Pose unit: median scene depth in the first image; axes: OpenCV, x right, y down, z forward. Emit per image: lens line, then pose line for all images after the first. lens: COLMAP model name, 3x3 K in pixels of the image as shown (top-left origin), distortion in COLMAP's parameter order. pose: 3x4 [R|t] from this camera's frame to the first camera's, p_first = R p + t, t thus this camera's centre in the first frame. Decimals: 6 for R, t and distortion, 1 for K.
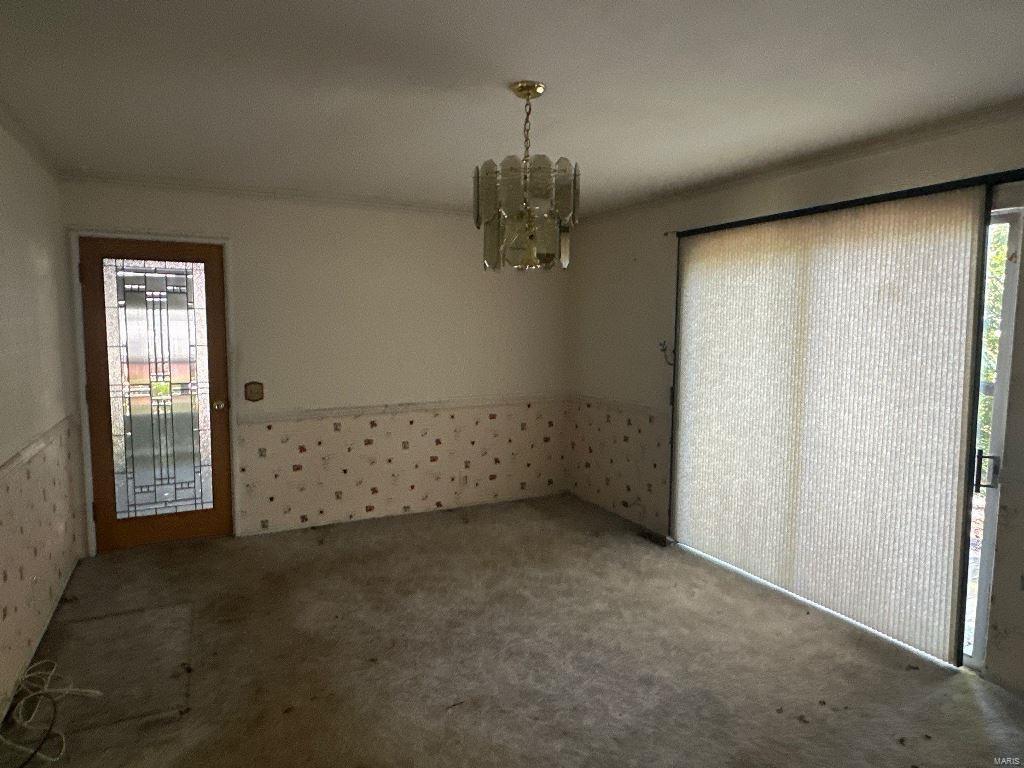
lens RADIAL K [[626.8, 0, 512.0], [0, 626.8, 384.0], [0, 0, 1]] dist [-0.000455, 0.000348]
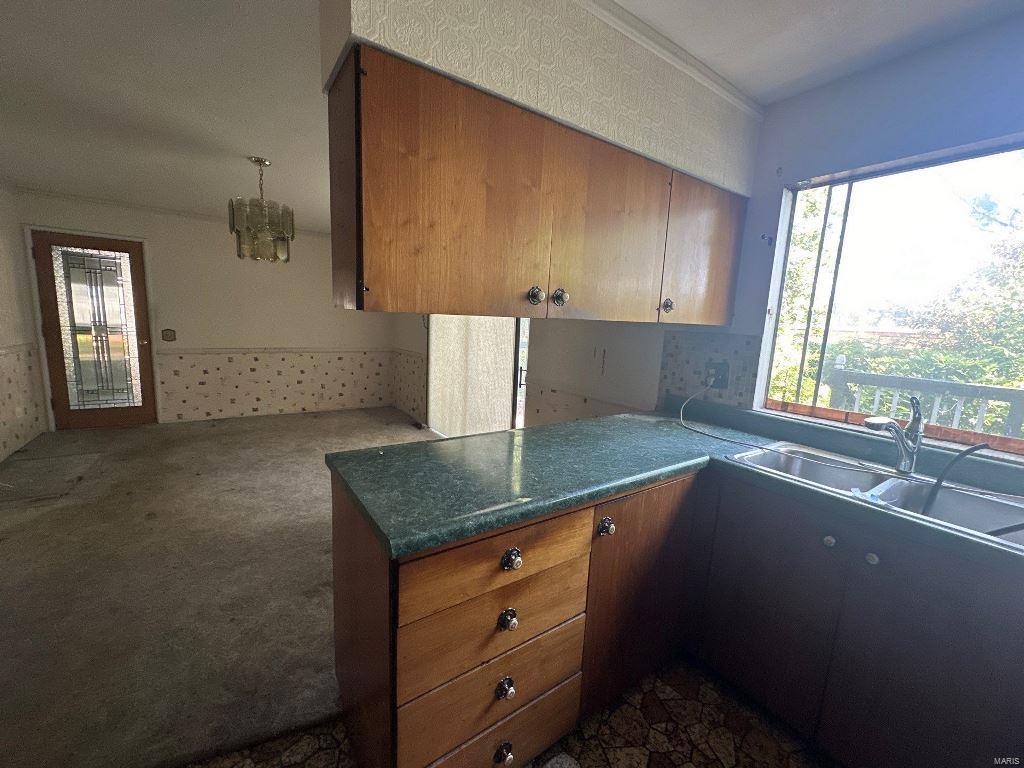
lens RADIAL K [[409.1, 0, 510.7], [0, 409.1, 385.4], [0, 0, 1]] dist [0.000849, 0.000242]
pose [[0.990593, 0.018707, 0.135556, 0.350137], [-0.027361, 0.997685, 0.062259, 0.054715], [-0.134078, -0.065382, 0.988812, -0.196435]]
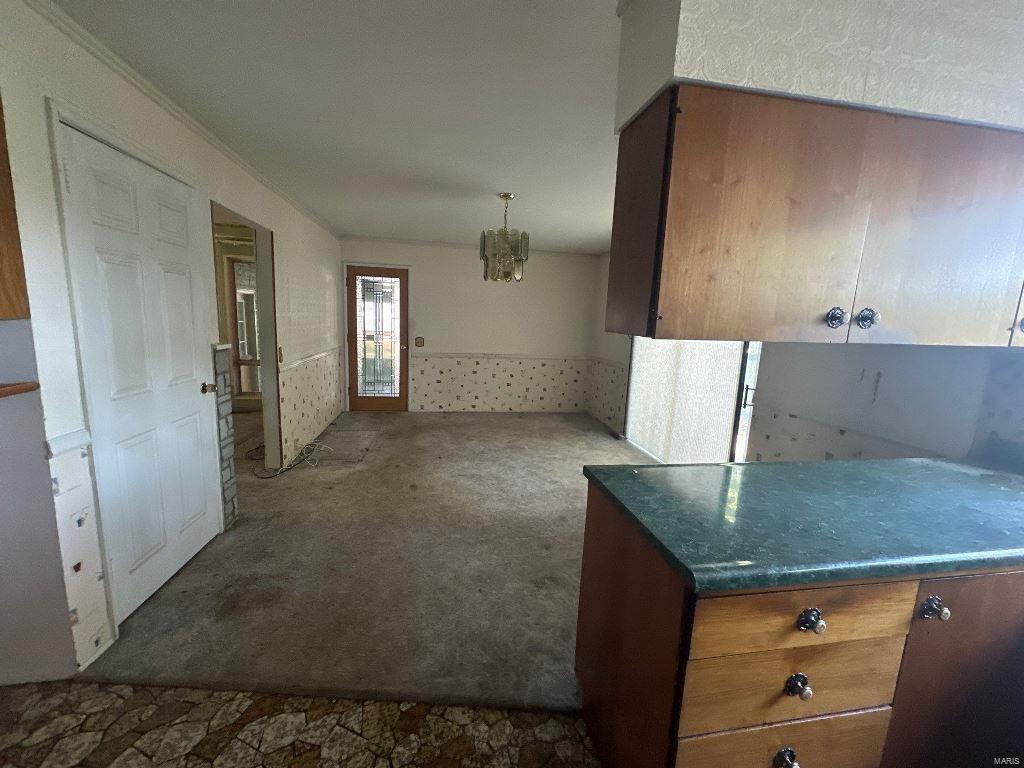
lens RADIAL K [[409.1, 0, 510.7], [0, 409.1, 385.4], [0, 0, 1]] dist [0.000849, 0.000242]
pose [[0.954644, 0.080838, -0.286565, 0.283384], [-0.063485, 0.995570, 0.069356, 0.044341], [0.290902, -0.048017, 0.955547, -0.209815]]
